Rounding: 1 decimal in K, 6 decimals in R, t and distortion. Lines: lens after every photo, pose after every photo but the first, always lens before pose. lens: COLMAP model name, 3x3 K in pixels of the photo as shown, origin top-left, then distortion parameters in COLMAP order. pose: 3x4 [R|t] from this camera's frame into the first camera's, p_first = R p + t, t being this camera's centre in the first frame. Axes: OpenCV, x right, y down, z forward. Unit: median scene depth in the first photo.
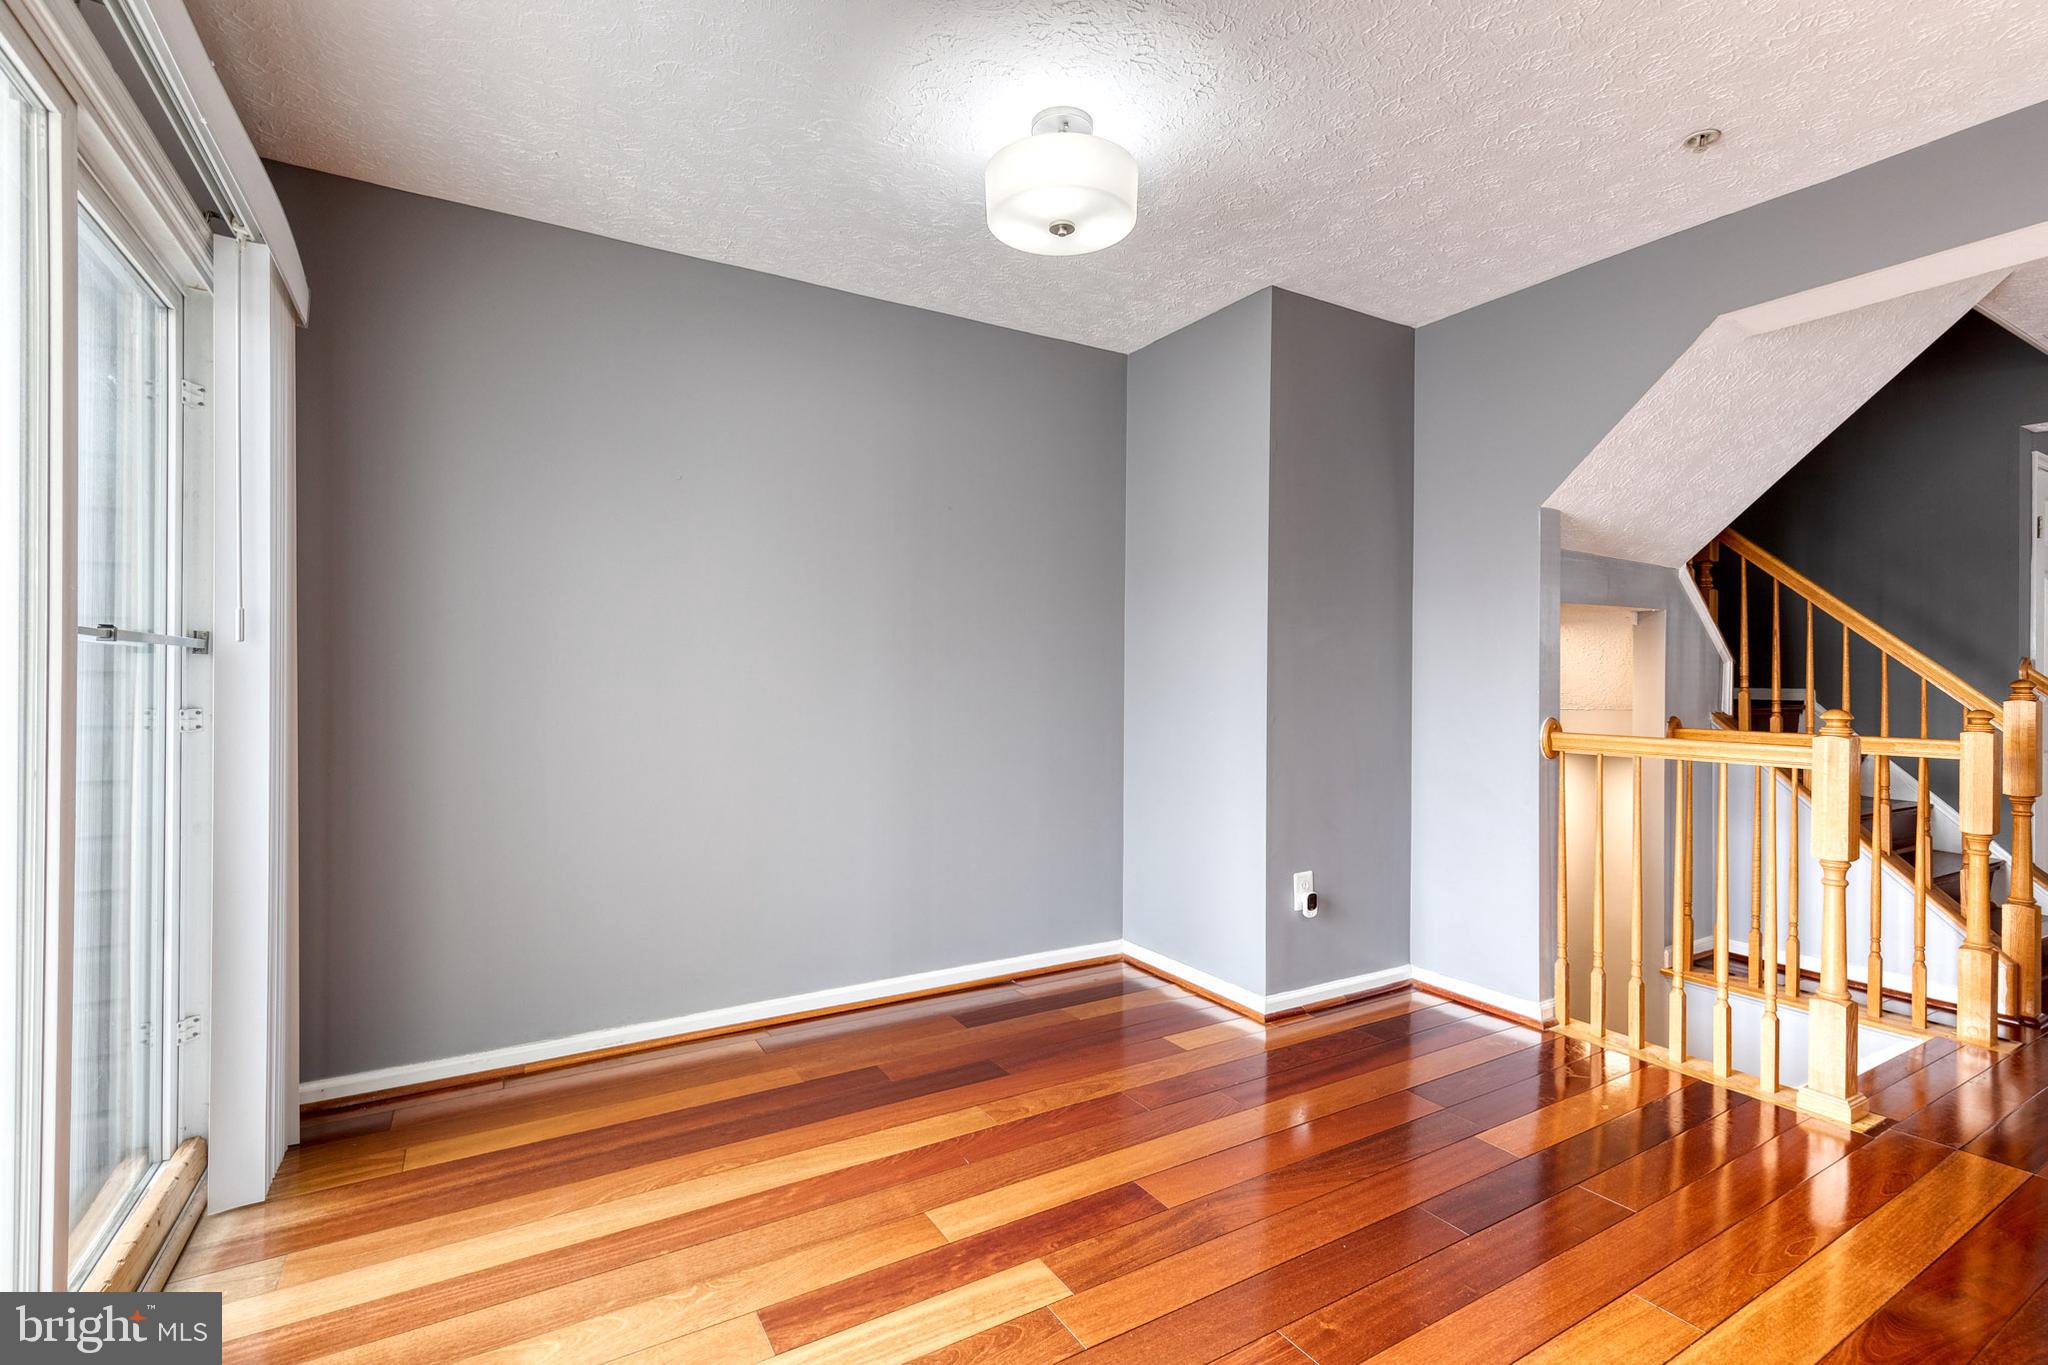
lens RADIAL K [[926.3, 0, 1040.2], [0, 926.3, 677.7], [0, 0, 1]] dist [0.004041, 0.001012]
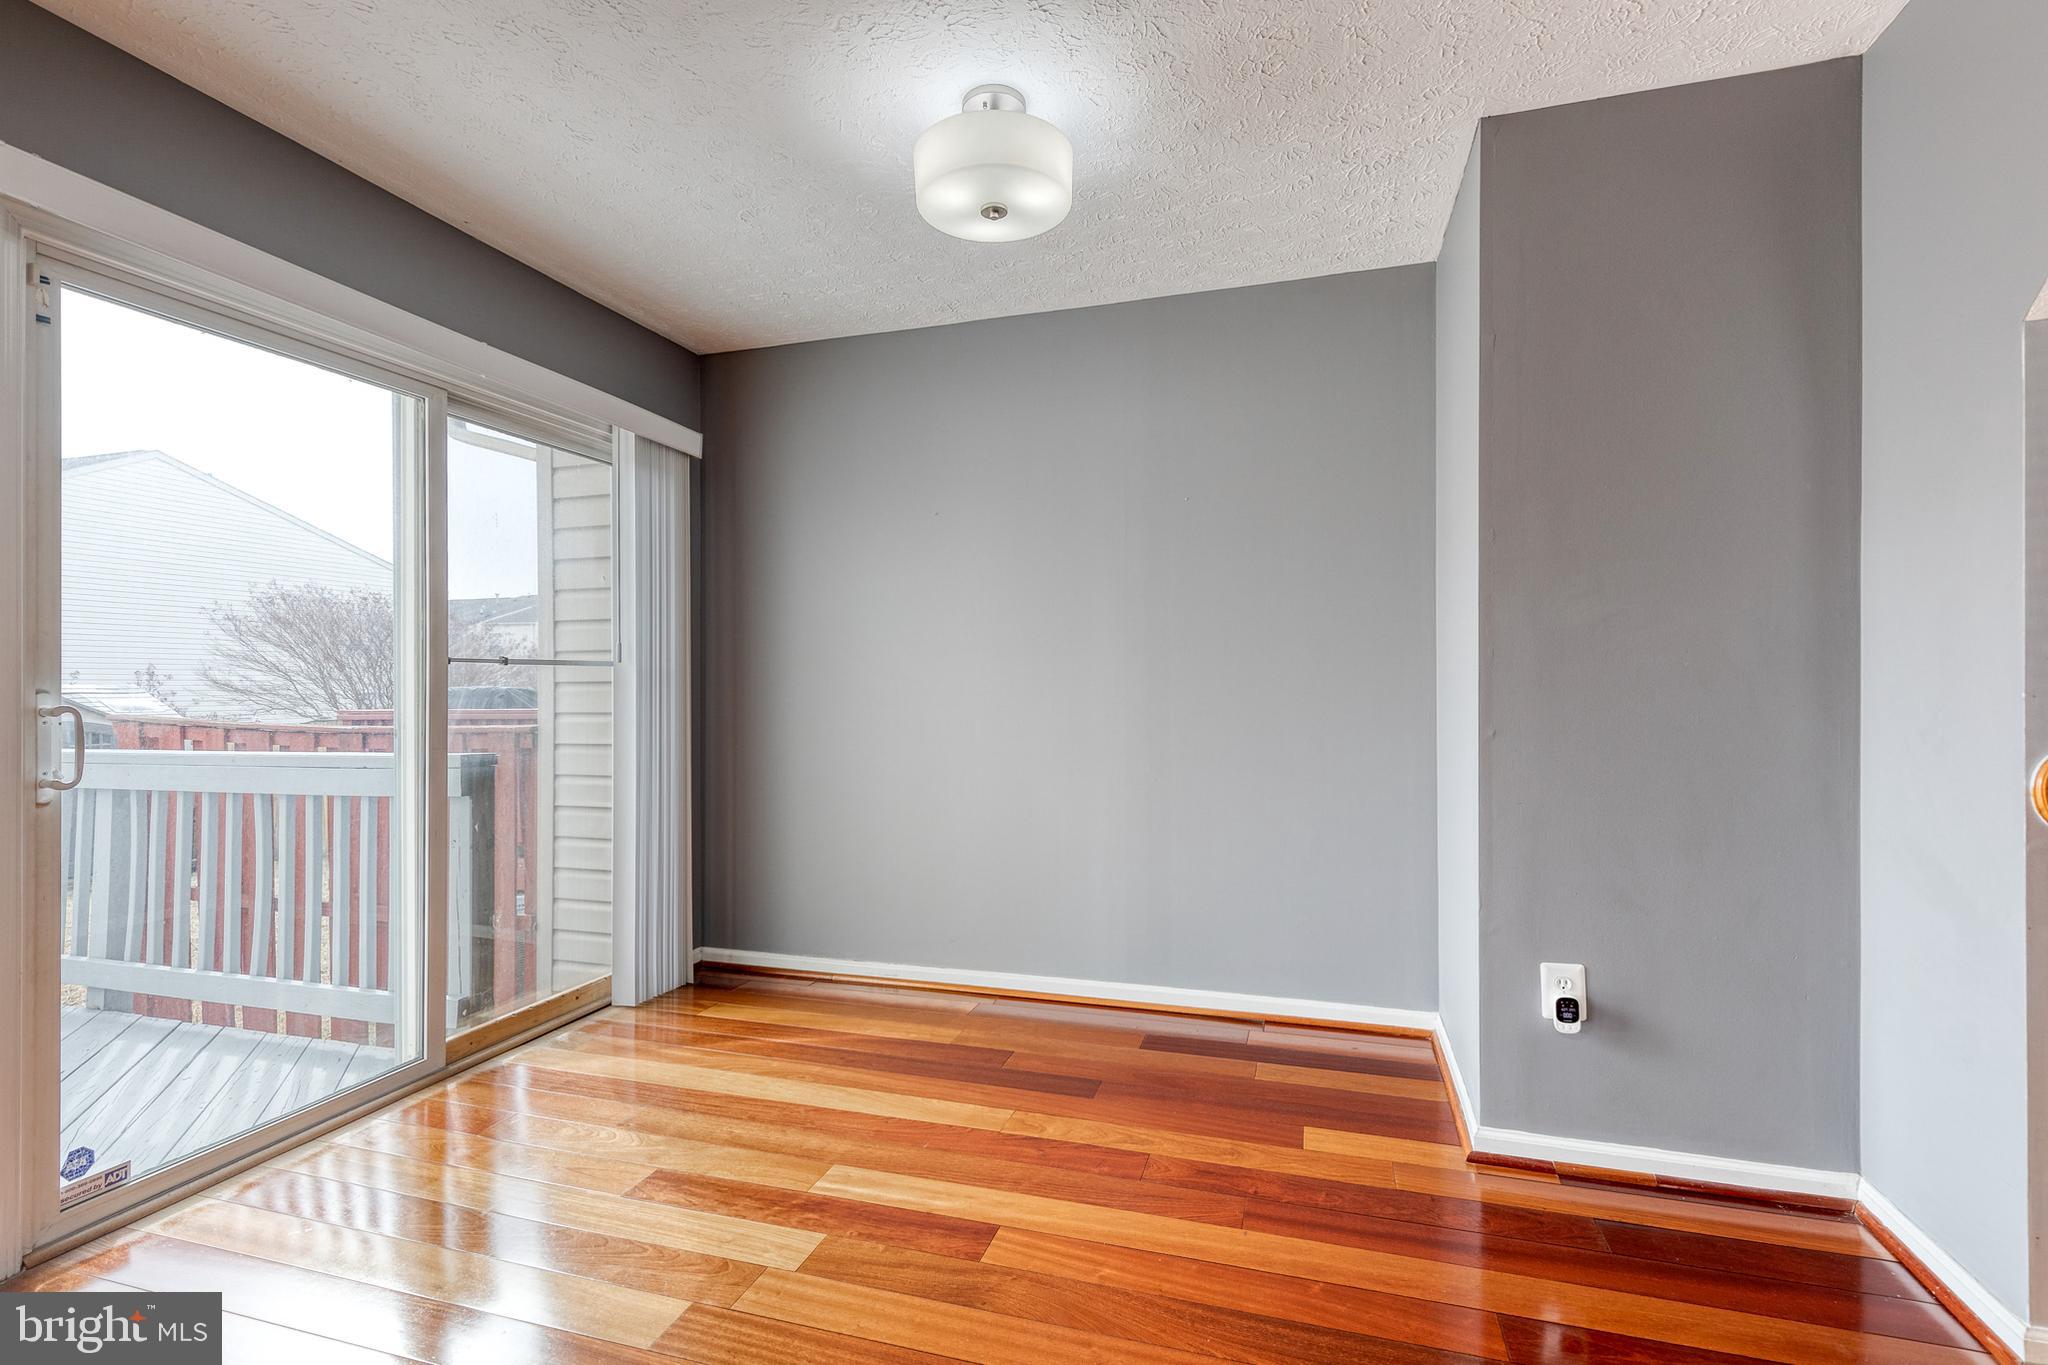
lens RADIAL K [[926.3, 0, 1037.1], [0, 926.3, 692.8], [0, 0, 1]] dist [0.004041, 0.001012]
pose [[0.668853, -0.004509, -0.743381, 0.663078], [0.012359, 0.999911, 0.005055, 0.005594], [0.743292, -0.012568, 0.668849, 0.336568]]
